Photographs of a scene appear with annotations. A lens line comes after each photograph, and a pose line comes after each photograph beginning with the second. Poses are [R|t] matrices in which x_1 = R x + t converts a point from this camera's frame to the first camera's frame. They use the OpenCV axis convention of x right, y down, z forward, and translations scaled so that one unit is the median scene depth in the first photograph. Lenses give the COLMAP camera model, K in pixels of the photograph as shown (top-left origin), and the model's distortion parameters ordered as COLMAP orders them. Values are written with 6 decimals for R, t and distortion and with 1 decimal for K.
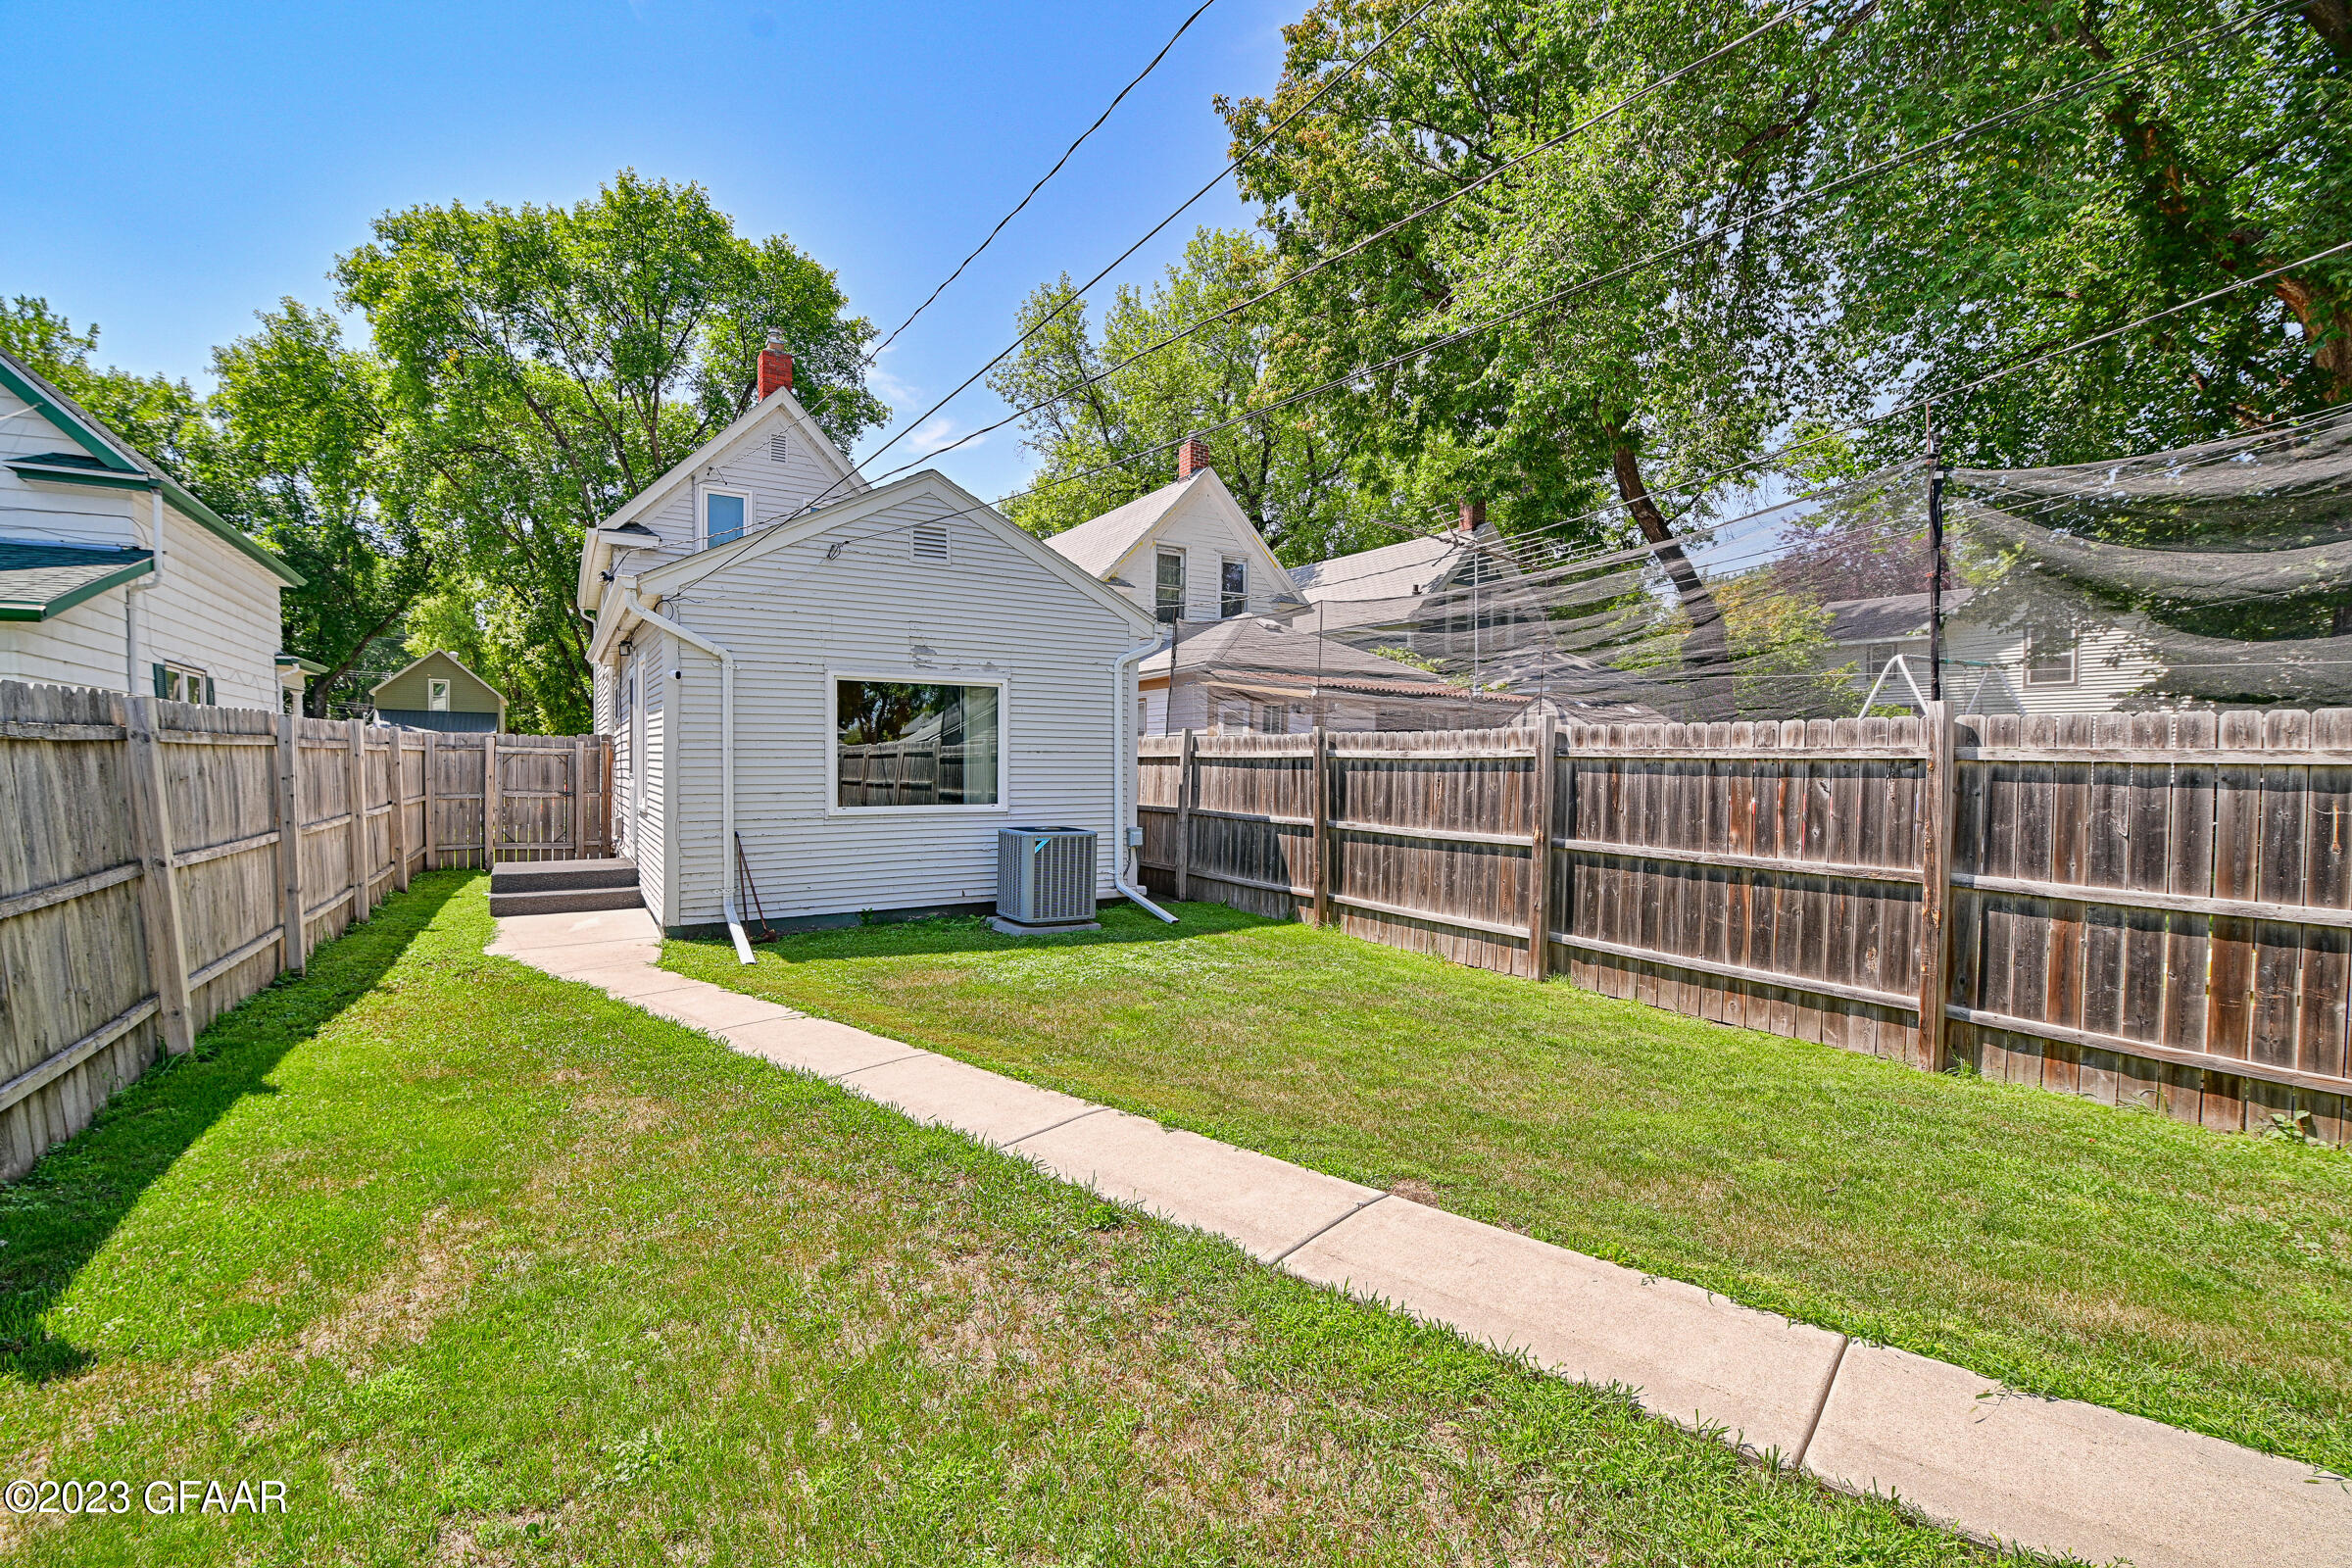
lens RADIAL K [[1014.4, 0, 1157.5], [0, 1014.4, 783.0], [0, 0, 1]] dist [-0.011525, -0.000407]
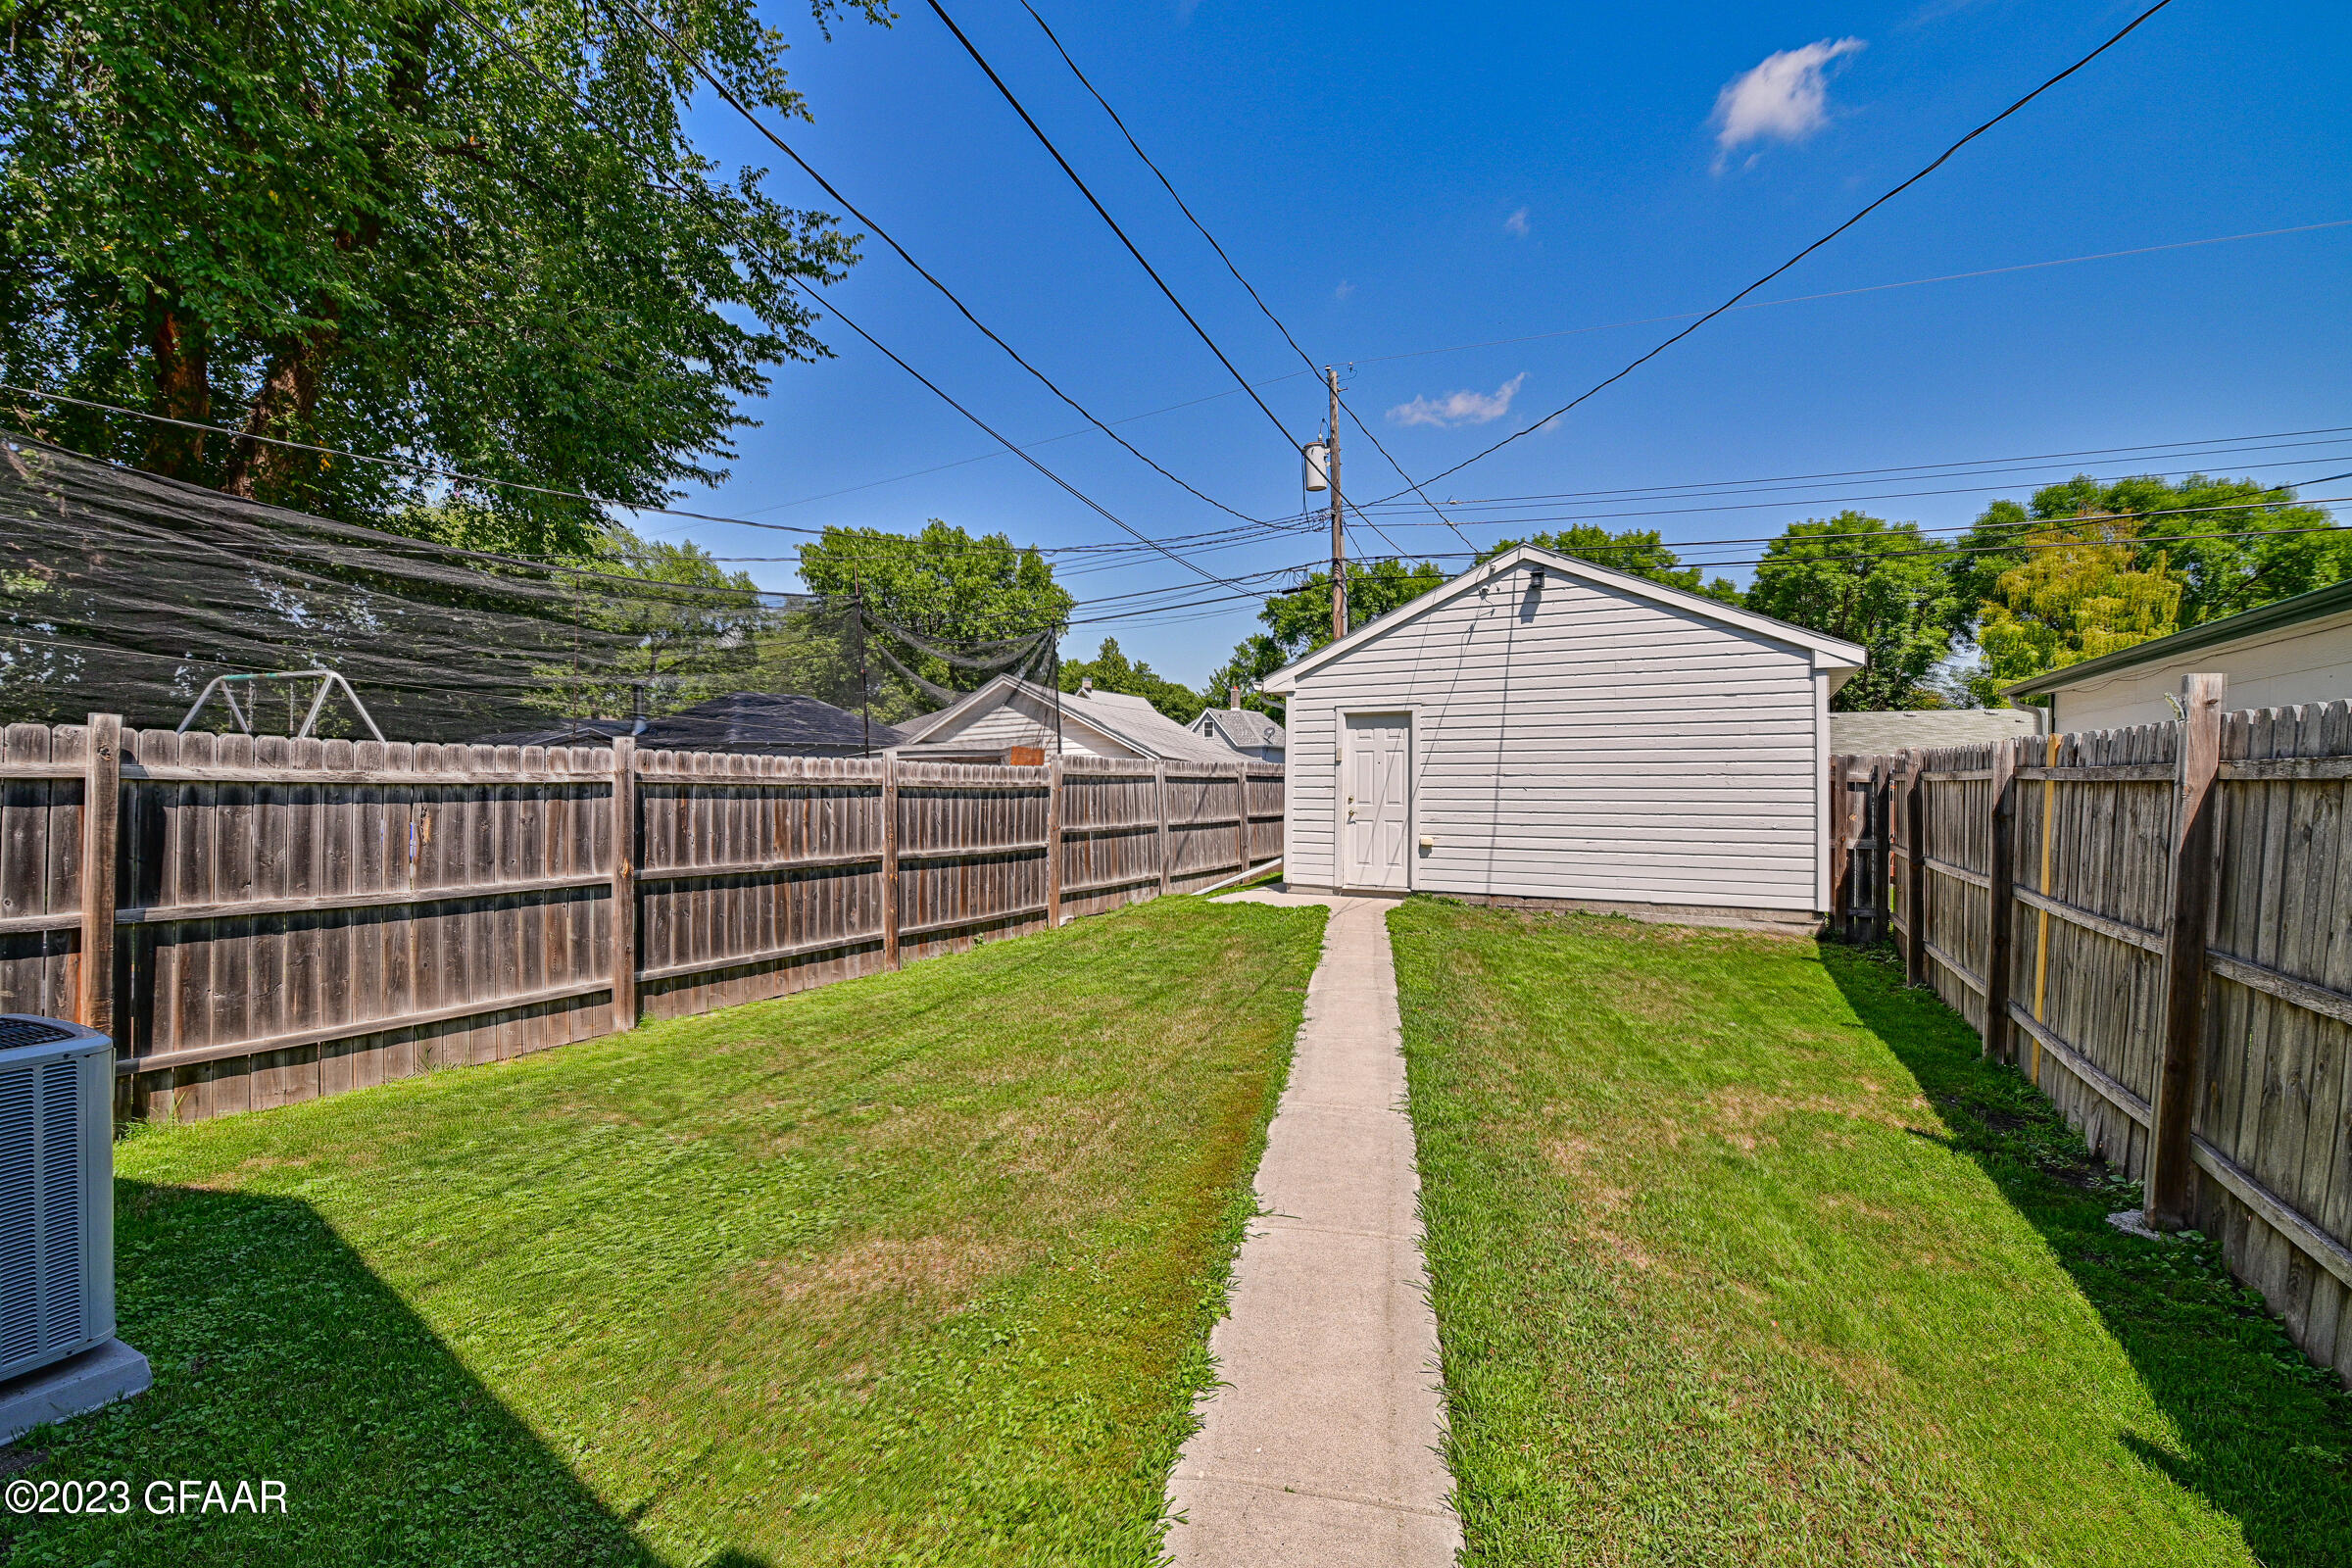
lens RADIAL K [[1014.4, 0, 1157.5], [0, 1014.4, 783.0], [0, 0, 1]] dist [-0.011525, -0.000407]
pose [[-0.531703, 0.000099, 0.846931, -0.677113], [0.015925, 0.999824, 0.009881, -0.027481], [-0.846781, 0.018741, -0.531612, 1.136528]]
